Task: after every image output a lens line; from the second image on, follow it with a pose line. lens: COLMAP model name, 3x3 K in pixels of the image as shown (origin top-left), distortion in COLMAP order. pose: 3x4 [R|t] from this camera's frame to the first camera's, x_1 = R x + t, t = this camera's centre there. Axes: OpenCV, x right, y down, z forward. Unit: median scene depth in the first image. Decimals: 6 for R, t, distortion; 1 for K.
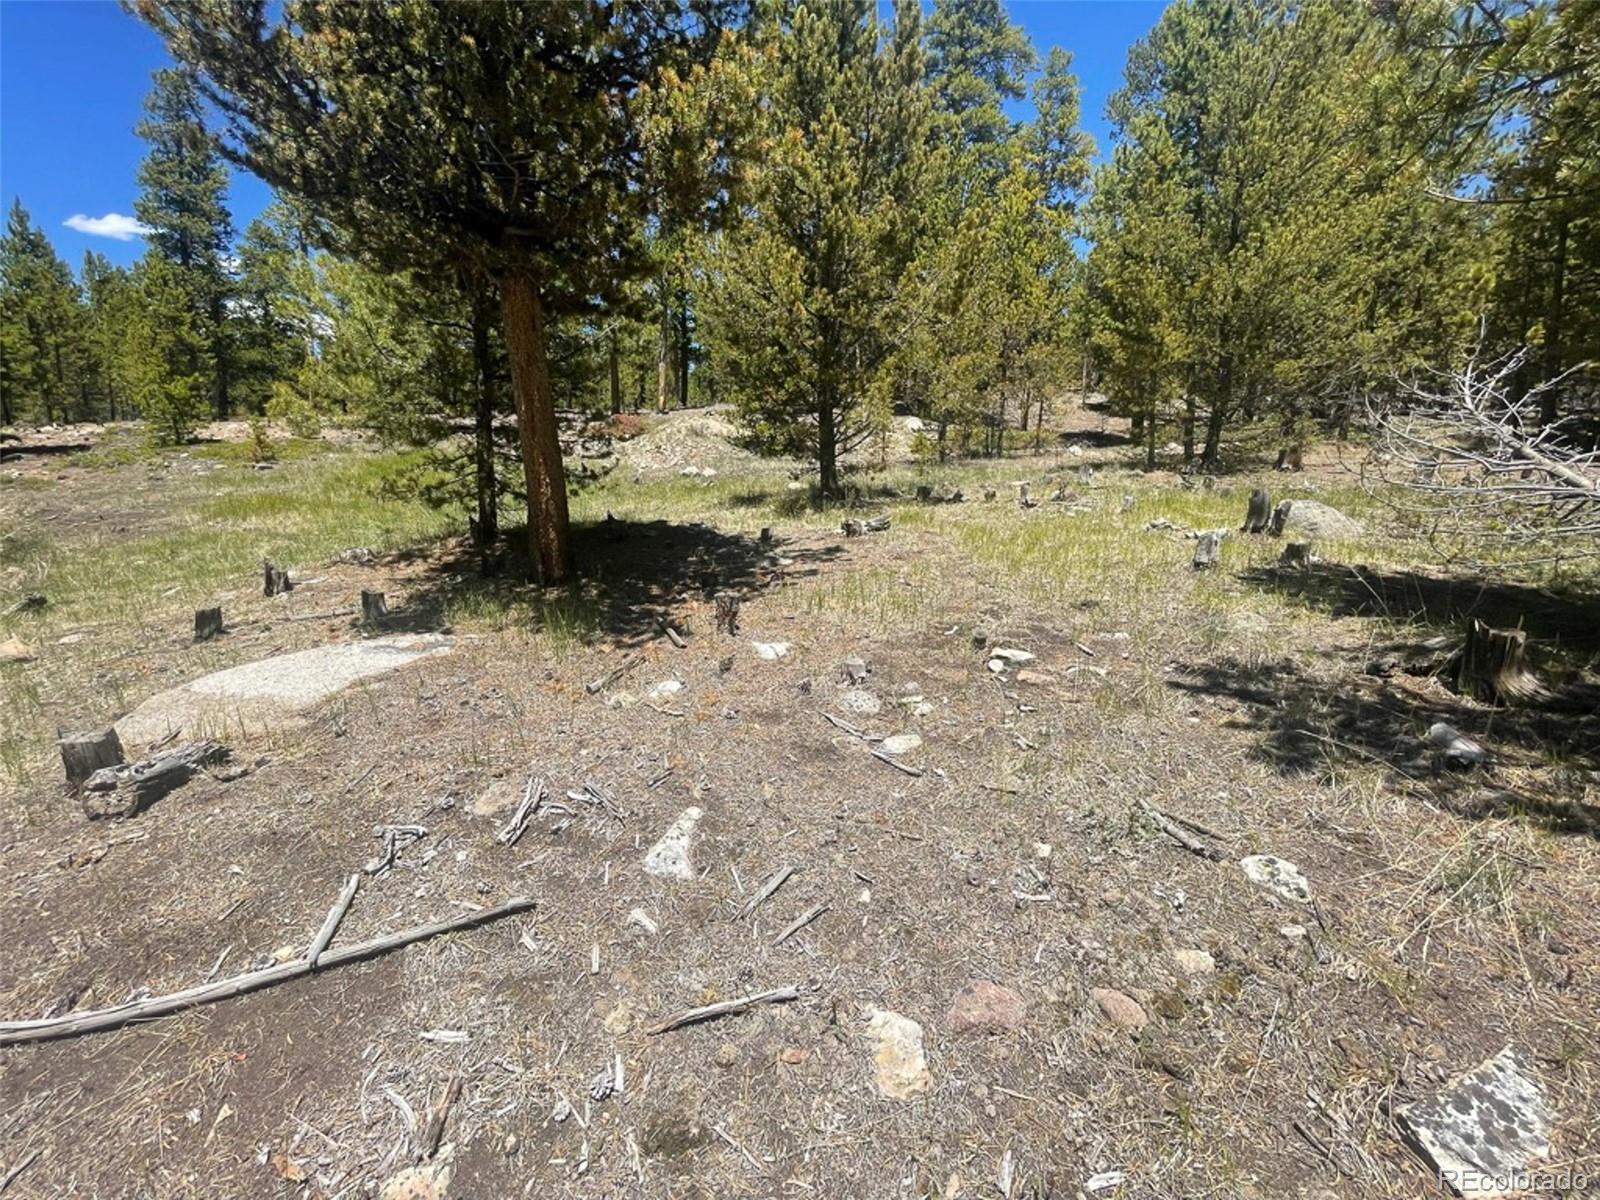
lens RADIAL K [[650.1, 0, 792.9], [0, 650.1, 595.8], [0, 0, 1]] dist [-0.000432, -0.001253]
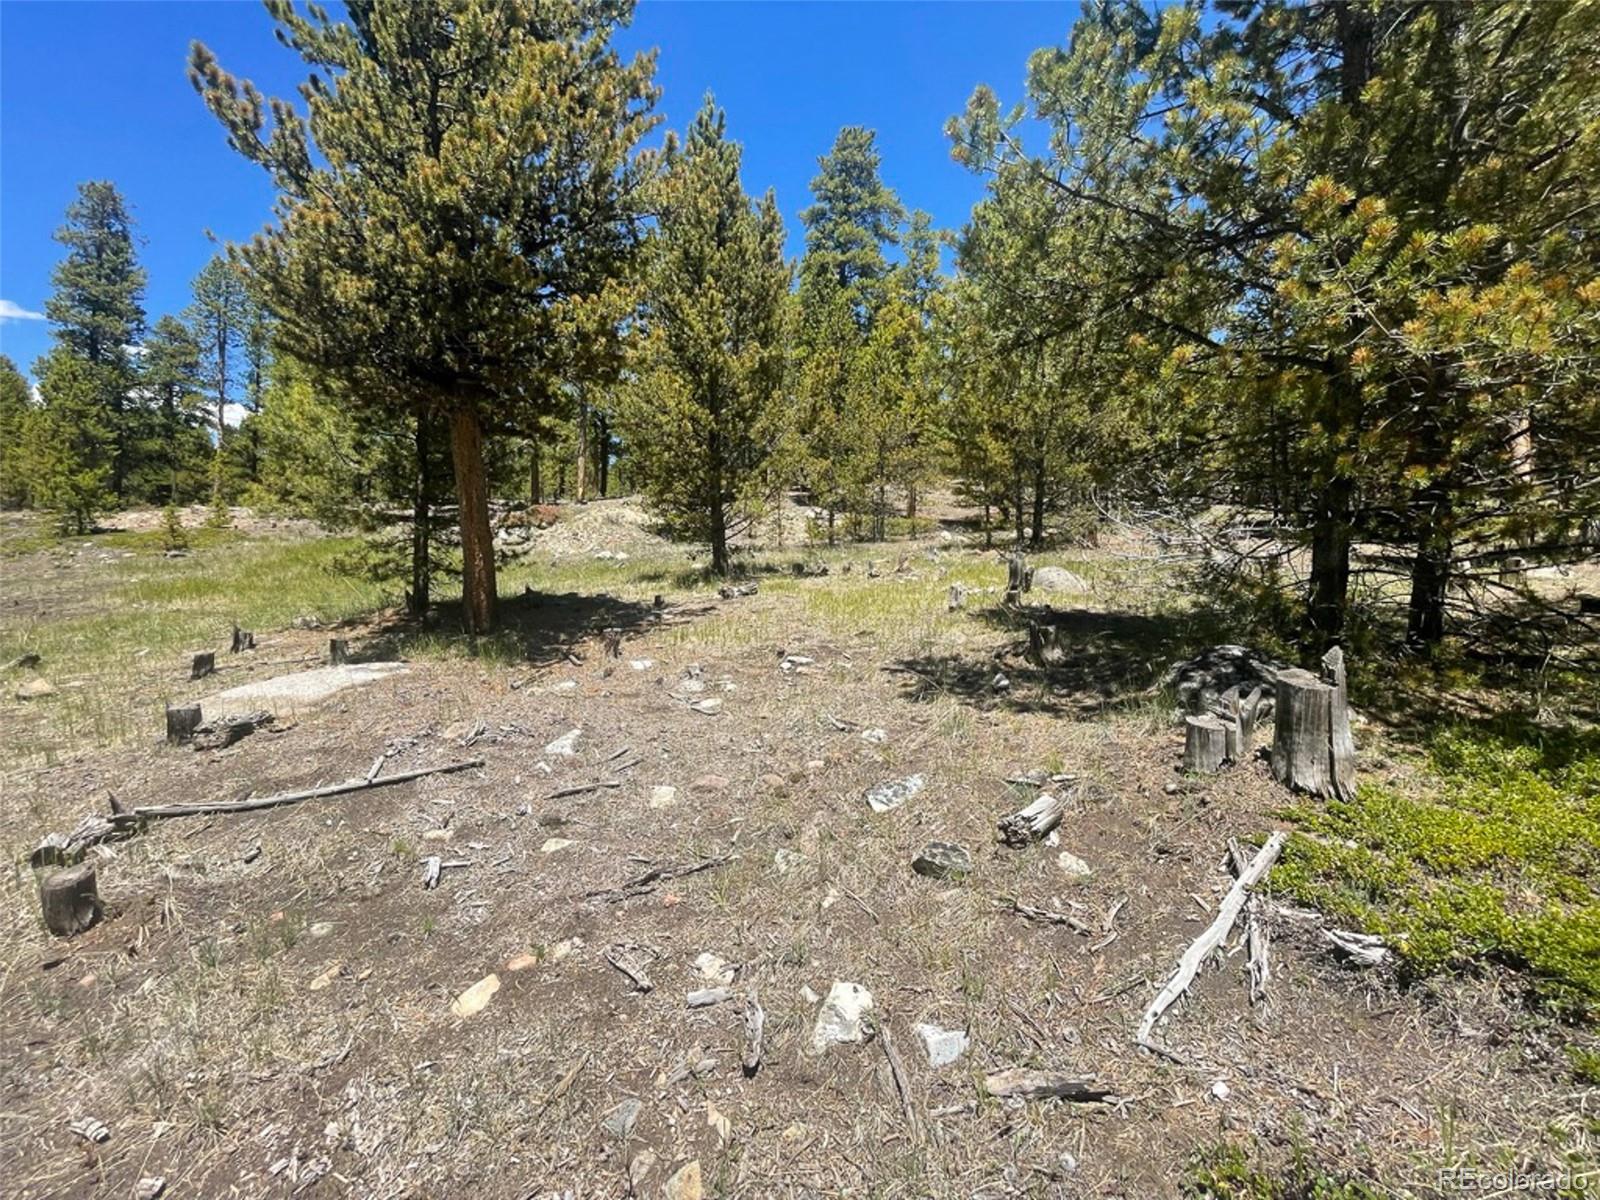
lens RADIAL K [[650.1, 0, 792.9], [0, 650.1, 595.8], [0, 0, 1]] dist [-0.000432, -0.001253]
pose [[0.993120, -0.016730, 0.115904, 0.059785], [0.031749, 0.991139, -0.128979, 0.056018], [-0.112719, 0.131771, 0.984851, -0.217660]]
